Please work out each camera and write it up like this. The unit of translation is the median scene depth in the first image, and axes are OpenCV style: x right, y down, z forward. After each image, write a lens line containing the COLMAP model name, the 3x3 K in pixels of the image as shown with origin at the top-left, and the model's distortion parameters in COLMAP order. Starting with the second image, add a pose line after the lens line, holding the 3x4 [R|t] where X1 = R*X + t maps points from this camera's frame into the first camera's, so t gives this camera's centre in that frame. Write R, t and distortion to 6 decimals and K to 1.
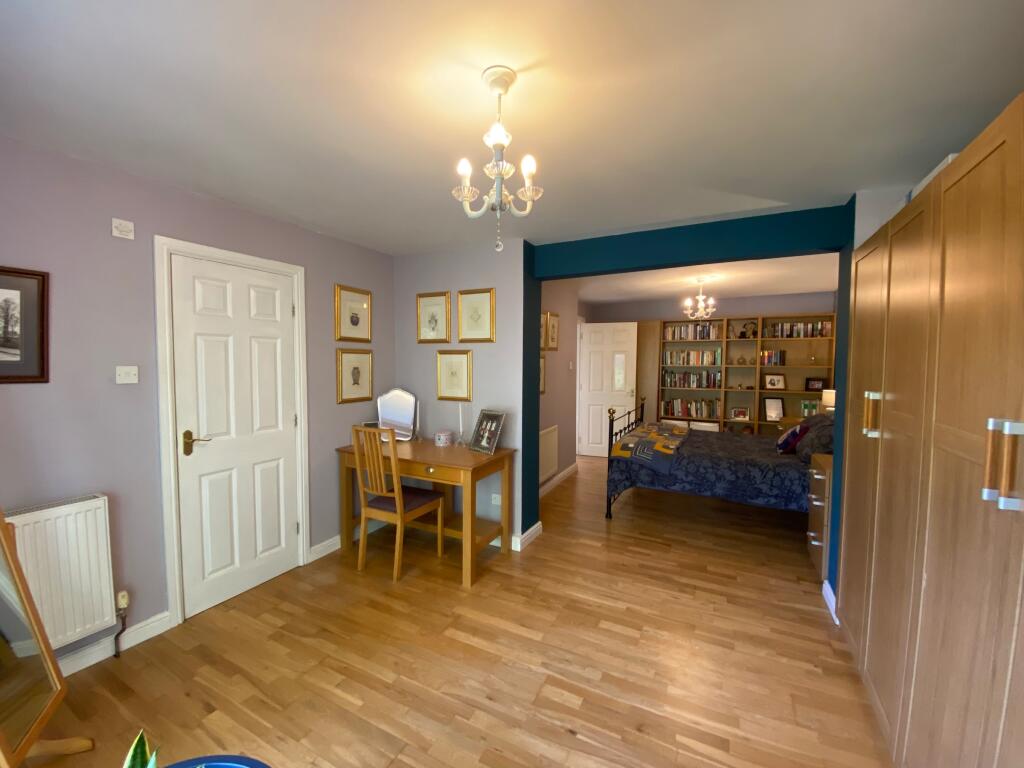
lens RADIAL K [[411.2, 0, 507.5], [0, 411.2, 381.9], [0, 0, 1]] dist [0.002382, 0.000016]
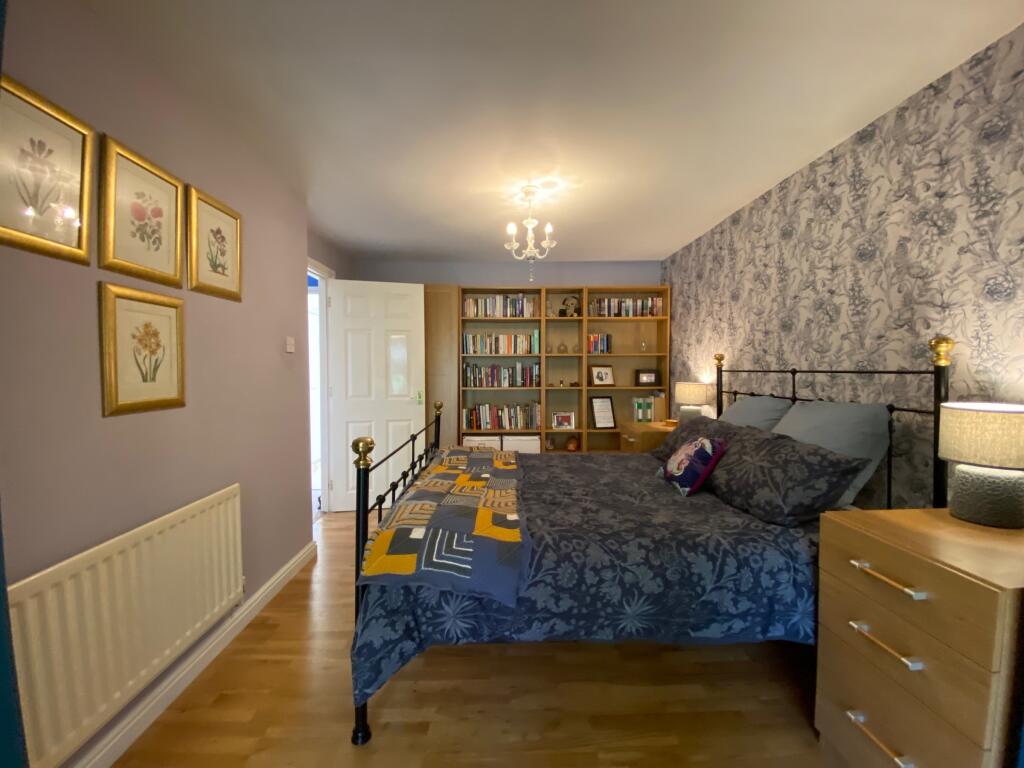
lens RADIAL K [[411.2, 0, 507.5], [0, 411.2, 381.9], [0, 0, 1]] dist [0.002382, 0.000016]
pose [[0.876441, -0.022050, 0.481004, 0.138833], [0.032607, 0.999376, -0.013602, 0.017396], [-0.480403, 0.027606, 0.876613, 0.445921]]
